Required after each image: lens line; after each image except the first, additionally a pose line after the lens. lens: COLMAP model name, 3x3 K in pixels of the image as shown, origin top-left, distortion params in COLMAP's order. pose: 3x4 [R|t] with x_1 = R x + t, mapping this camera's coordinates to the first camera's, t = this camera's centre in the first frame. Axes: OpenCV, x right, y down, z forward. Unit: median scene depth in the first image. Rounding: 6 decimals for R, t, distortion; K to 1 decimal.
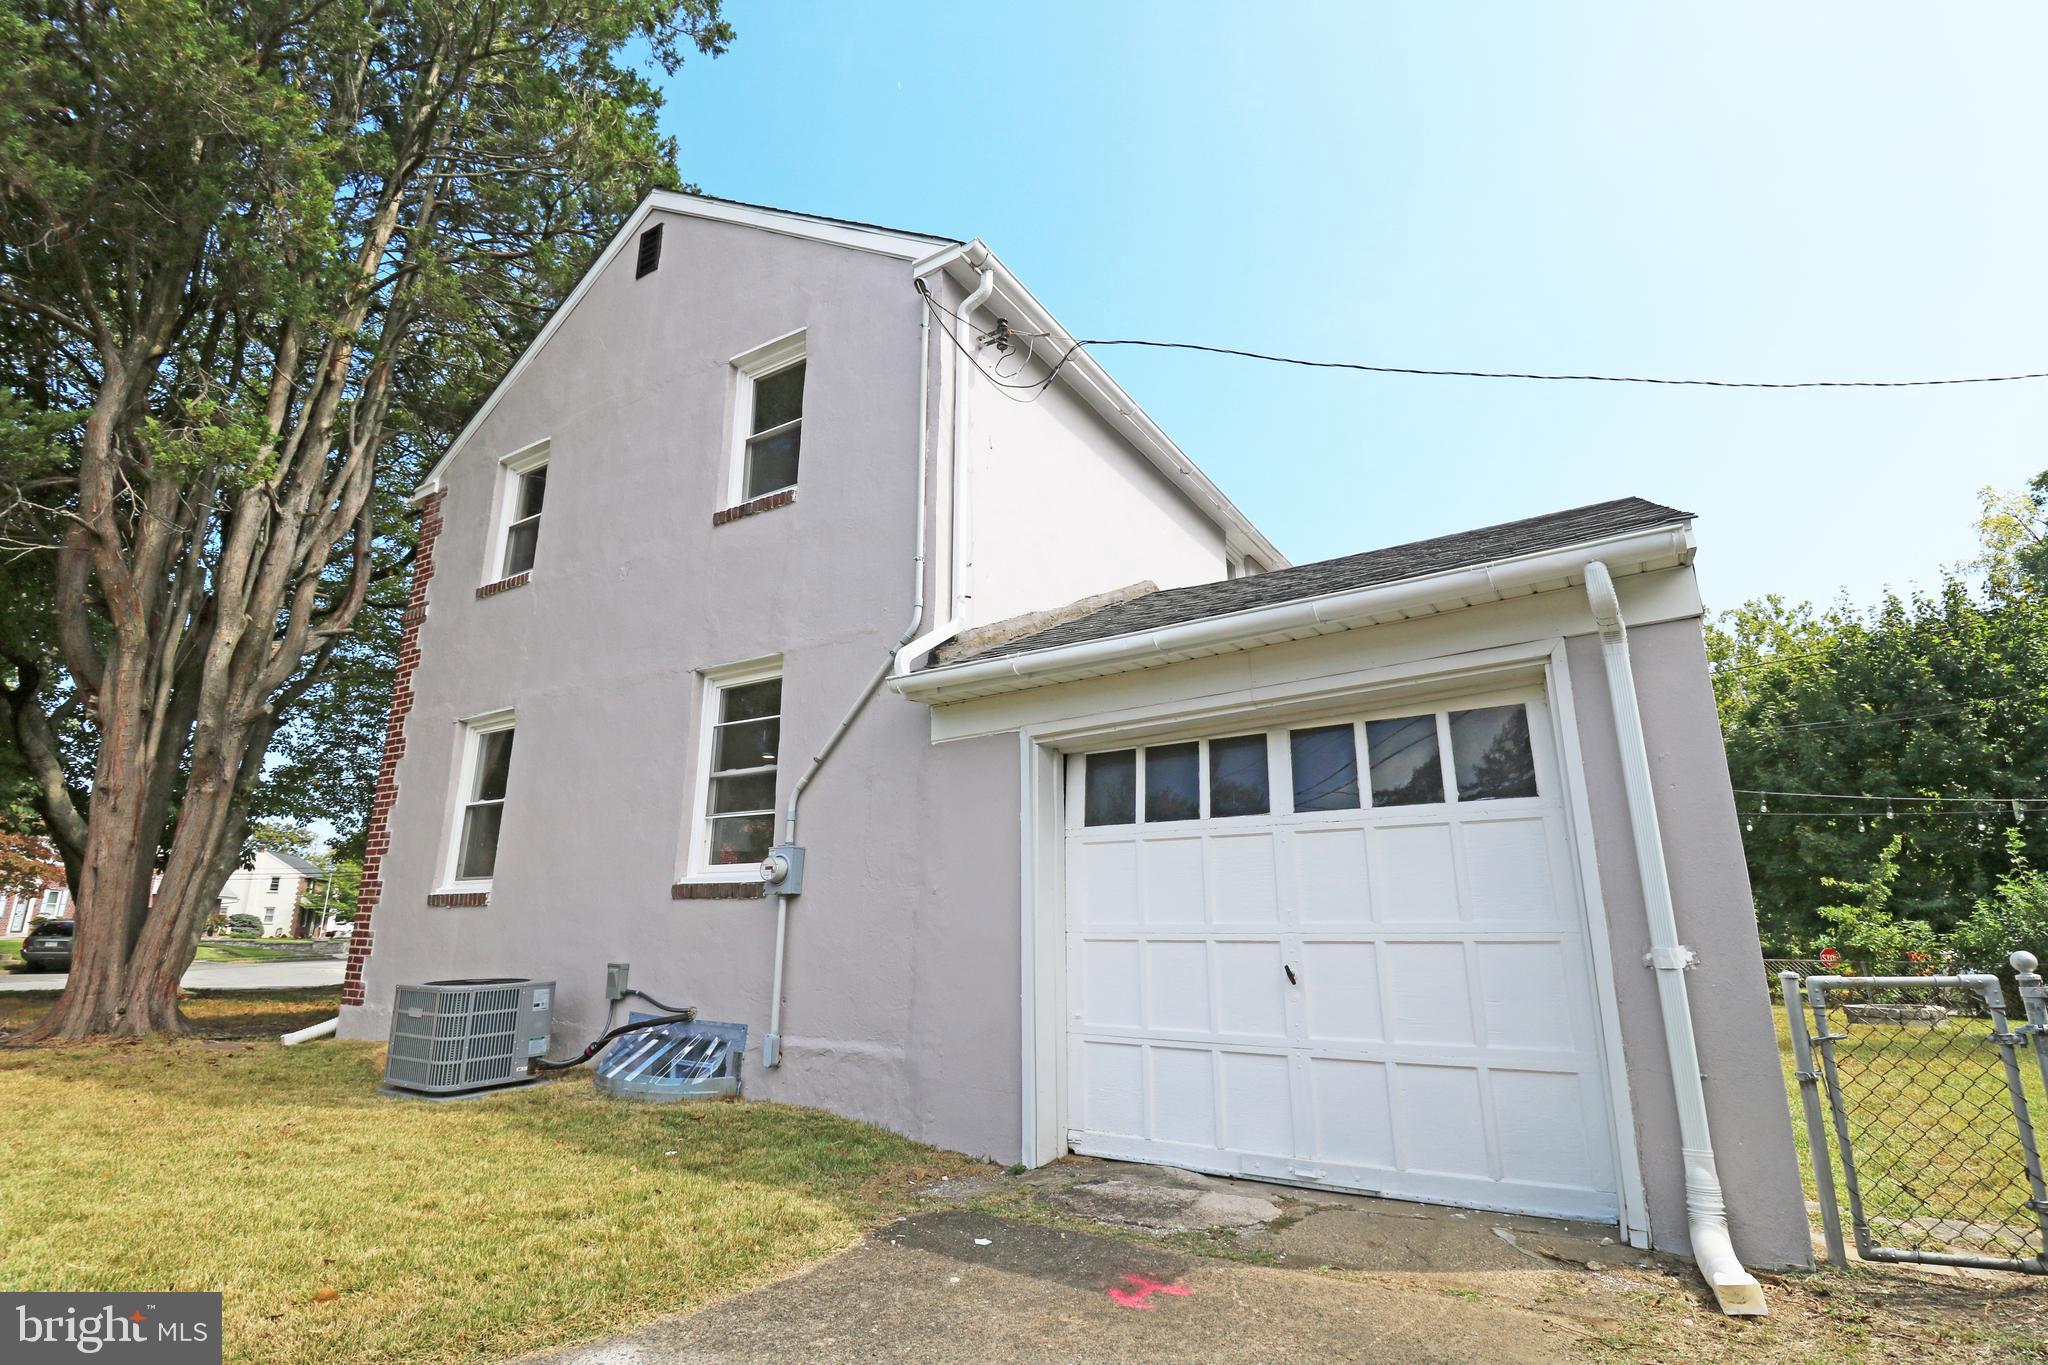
lens RADIAL K [[954.4, 0, 1039.4], [0, 954.4, 668.6], [0, 0, 1]] dist [-0.001049, -0.012462]
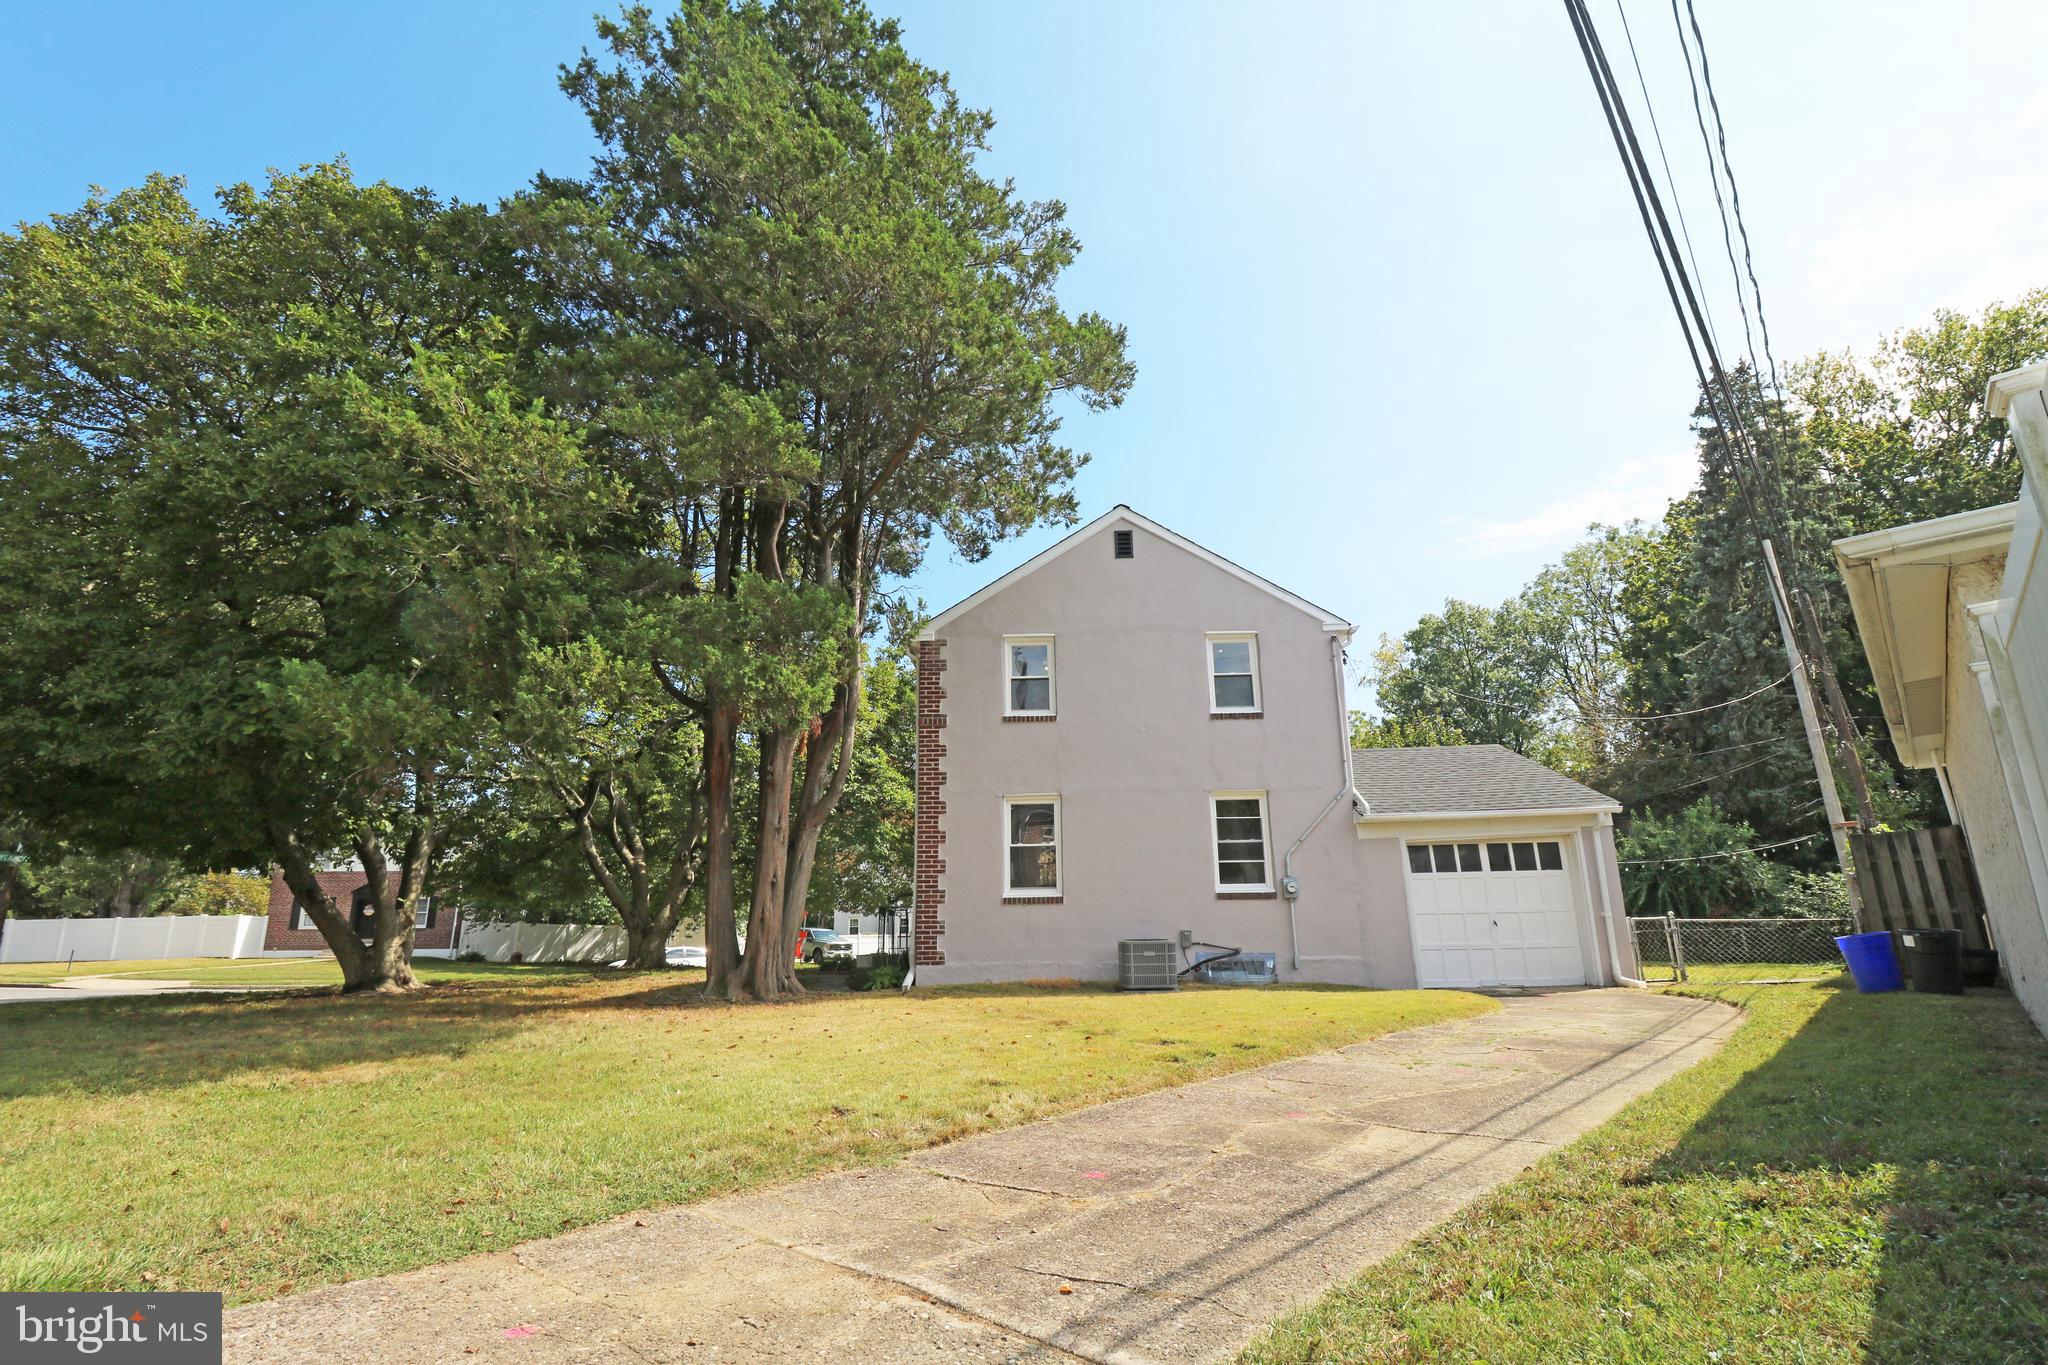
lens RADIAL K [[954.4, 0, 1039.4], [0, 954.4, 668.6], [0, 0, 1]] dist [-0.001049, -0.012462]
pose [[0.856517, 0.116572, 0.502781, -2.231142], [-0.122087, 0.992274, -0.022080, -0.220026], [-0.501470, -0.042471, 0.864132, -0.781683]]
